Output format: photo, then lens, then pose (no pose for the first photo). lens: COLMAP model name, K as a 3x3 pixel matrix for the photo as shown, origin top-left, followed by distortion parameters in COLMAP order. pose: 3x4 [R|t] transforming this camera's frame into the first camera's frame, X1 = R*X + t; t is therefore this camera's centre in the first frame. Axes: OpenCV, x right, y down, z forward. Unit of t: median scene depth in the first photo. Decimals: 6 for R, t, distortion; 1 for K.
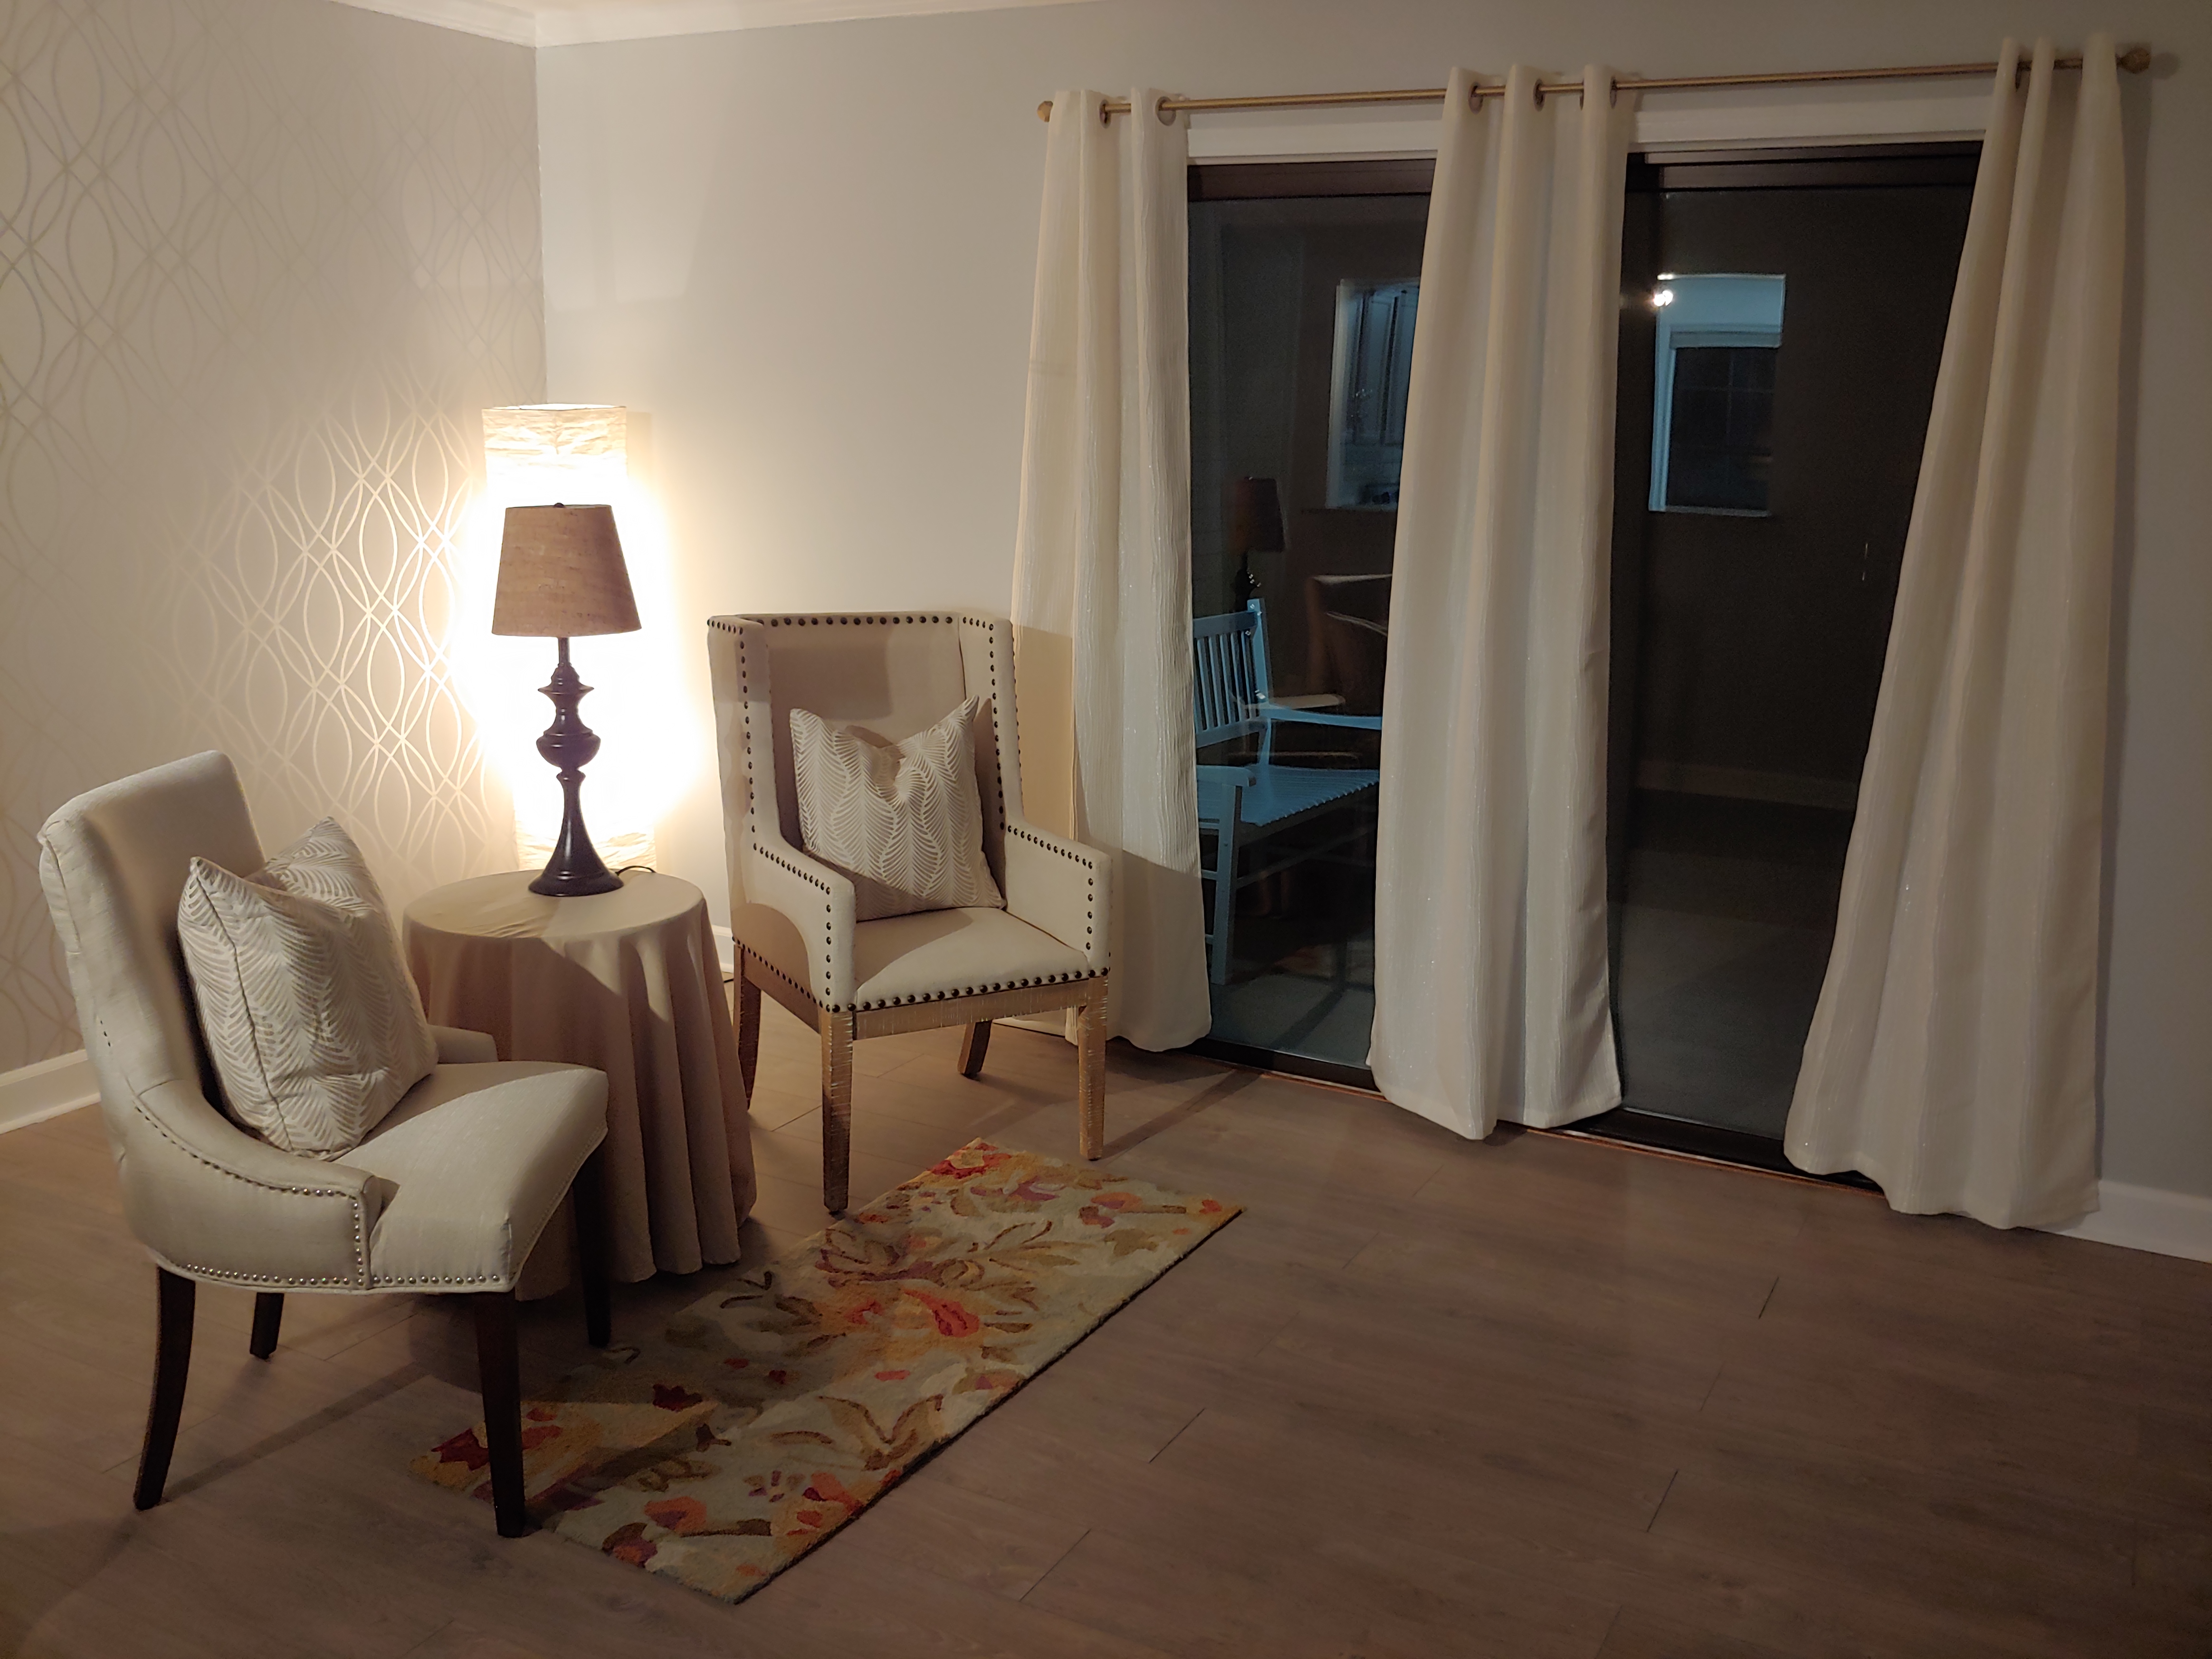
lens RADIAL K [[1990.2, 0, 1113.0], [0, 1990.2, 845.8], [0, 0, 1]] dist [0.054853, -0.144465]
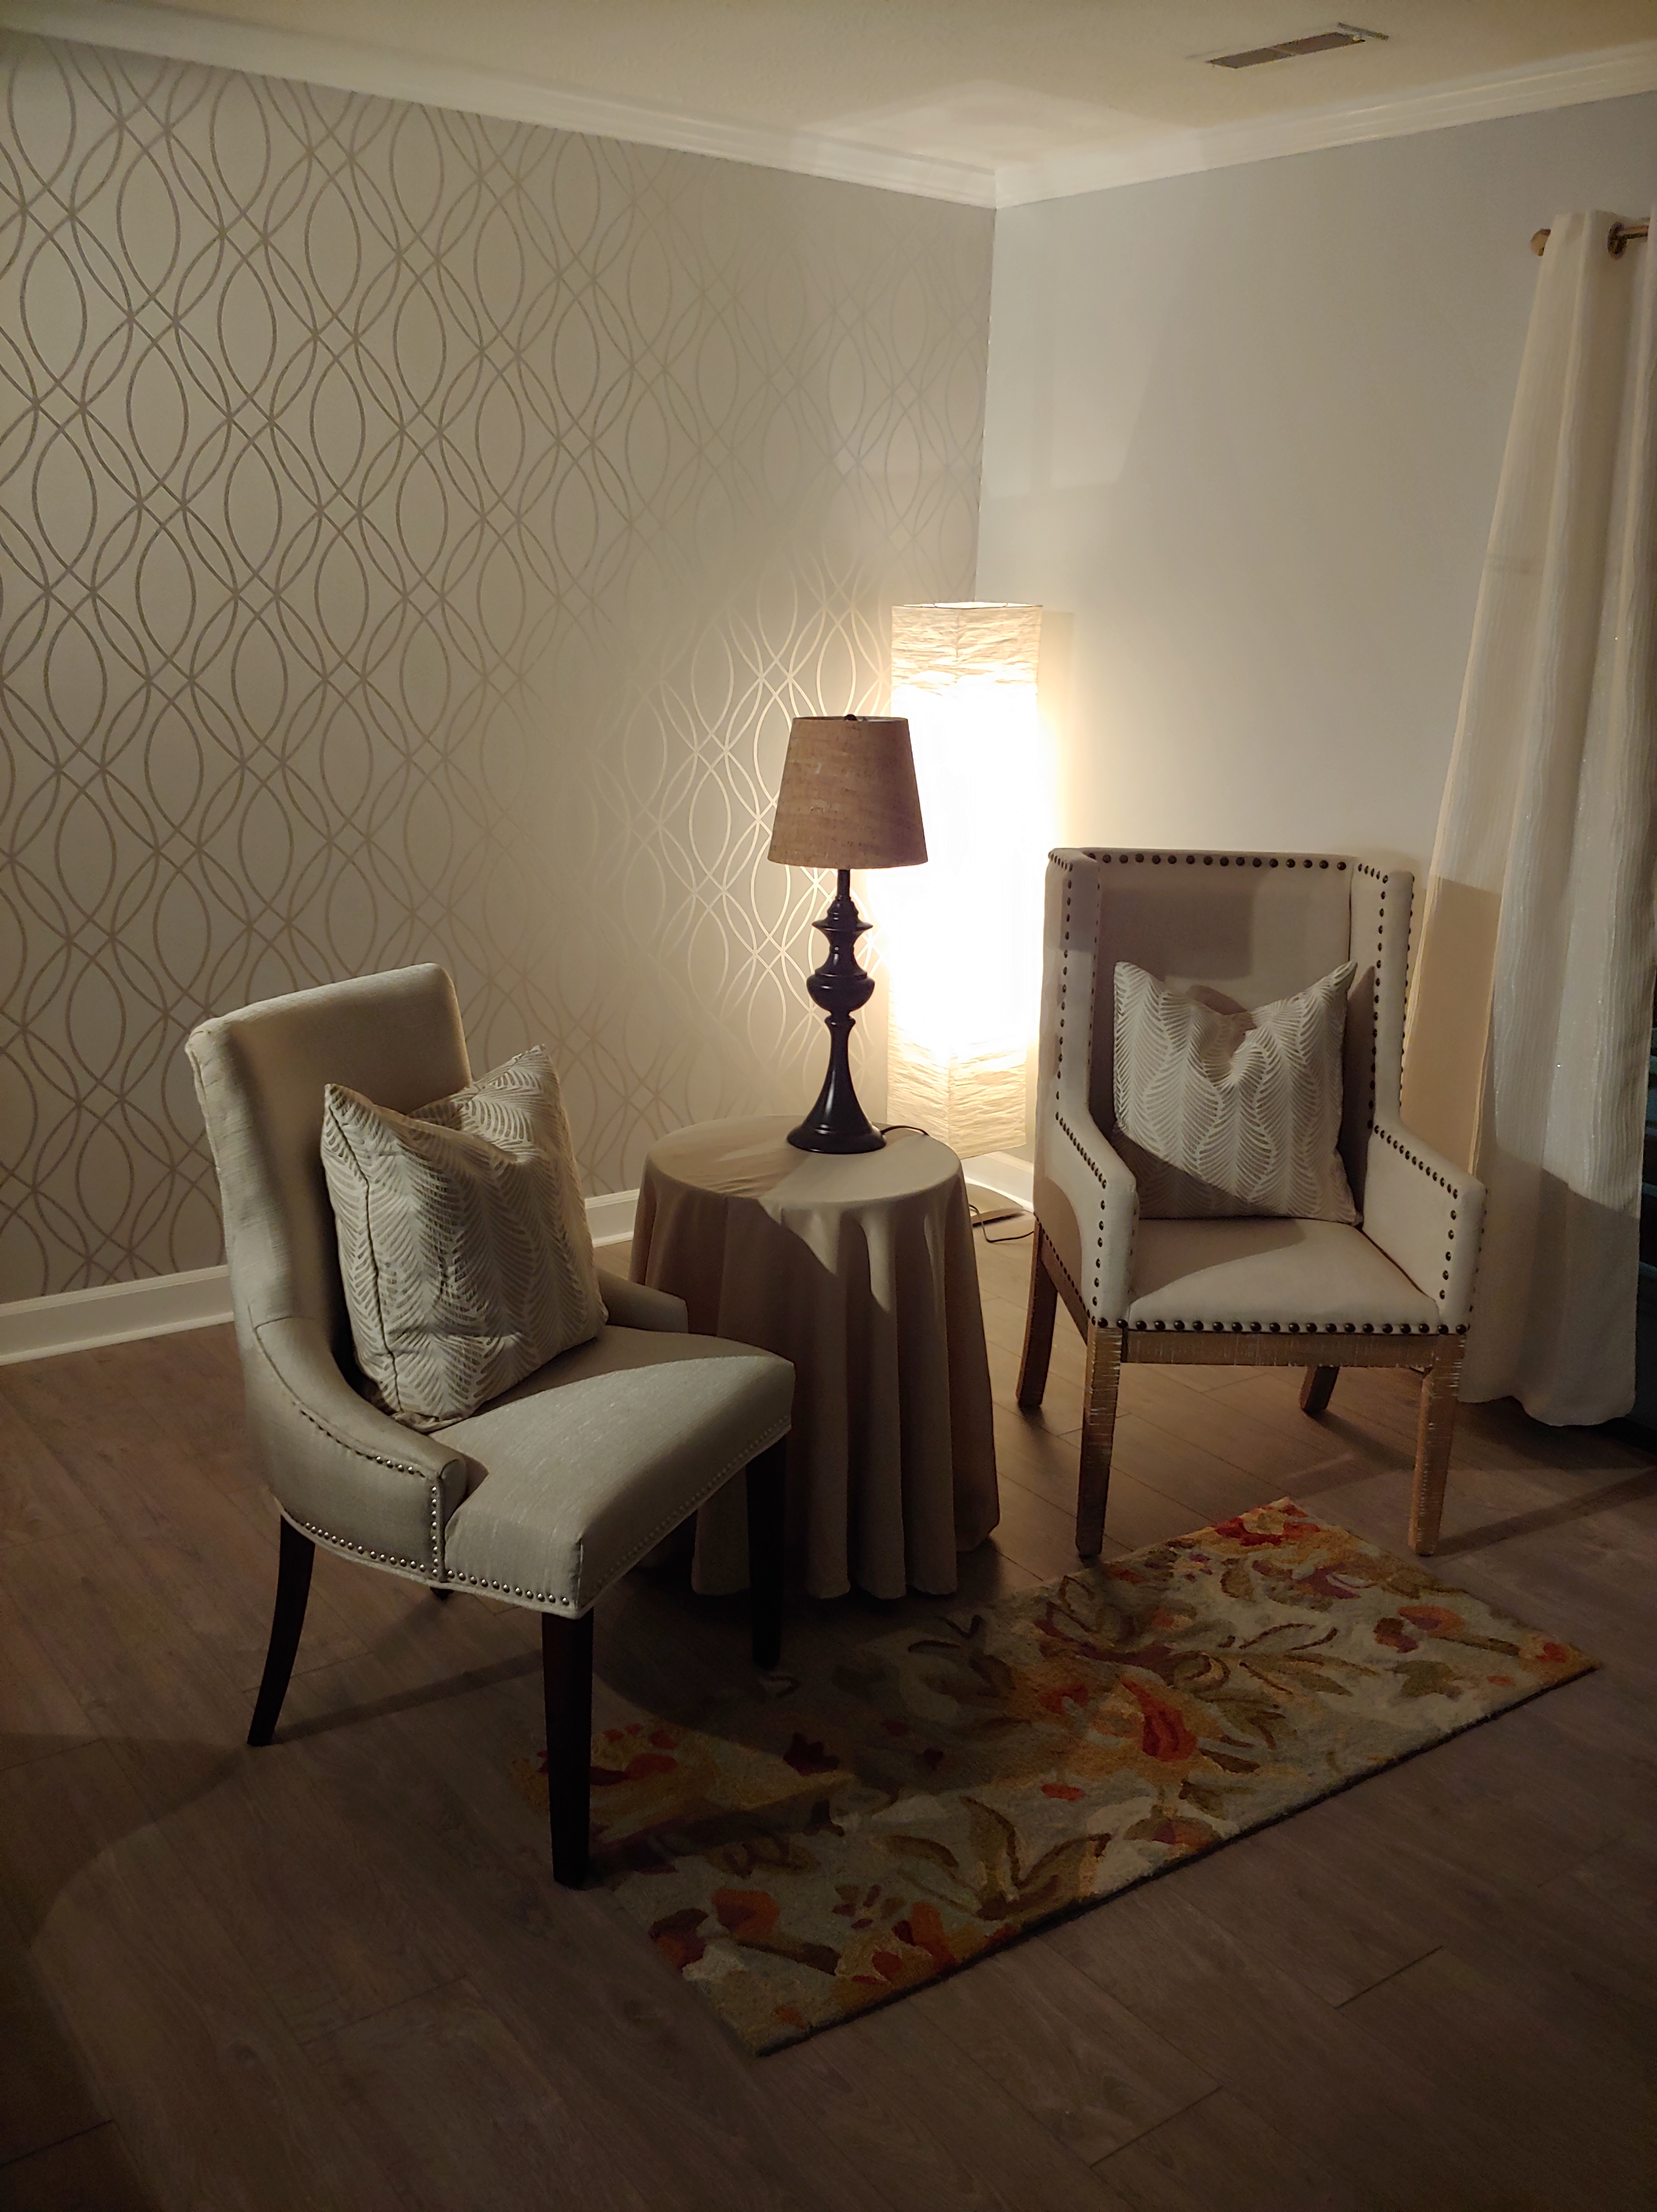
lens RADIAL K [[1990.2, 0, 819.8], [0, 1990.2, 1100.8], [0, 0, 1]] dist [0.054853, -0.144465]
pose [[0.900665, 0.119315, -0.417811, 0.097173], [-0.108850, 0.992855, 0.048886, -0.041407], [0.420658, 0.001449, 0.907218, 0.188204]]
